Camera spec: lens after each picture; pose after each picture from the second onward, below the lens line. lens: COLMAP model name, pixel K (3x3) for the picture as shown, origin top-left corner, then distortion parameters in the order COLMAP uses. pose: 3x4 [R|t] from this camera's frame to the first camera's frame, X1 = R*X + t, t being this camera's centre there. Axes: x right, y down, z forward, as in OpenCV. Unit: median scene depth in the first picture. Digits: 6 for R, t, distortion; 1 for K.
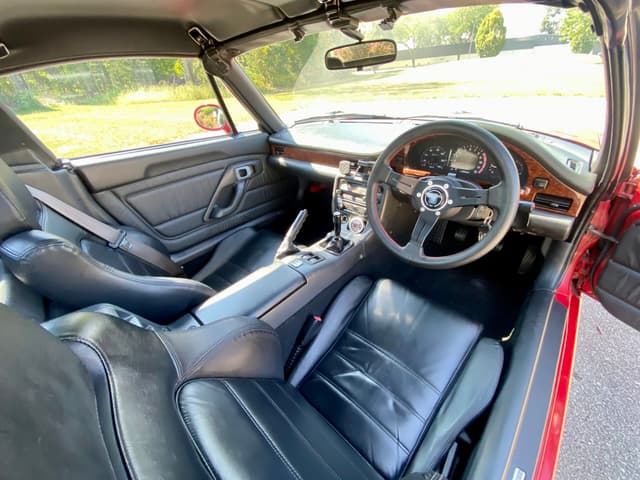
lens RADIAL K [[256.1, 0, 320.0], [0, 256.1, 240.0], [0, 0, 1]] dist [0.028615, -0.026241]
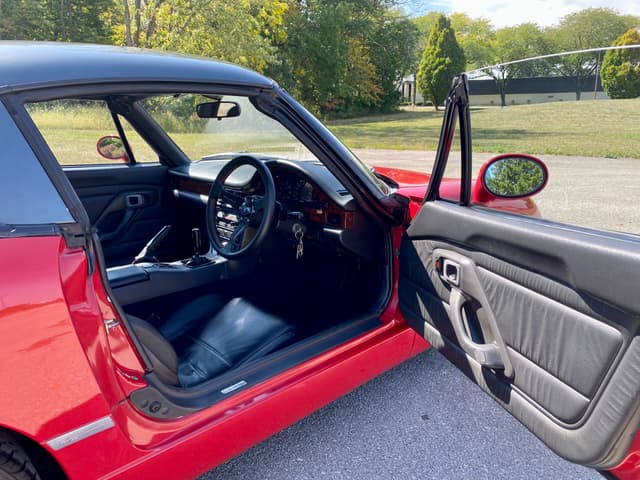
lens RADIAL K [[490.6, 0, 316.7], [0, 490.6, 239.9], [0, 0, 1]] dist [-0.011818, -0.003995]
pose [[0.996162, 0.074253, -0.046341, 0.490278], [-0.084669, 0.951673, -0.295211, 0.370744], [0.022181, 0.298002, 0.954308, -0.710363]]
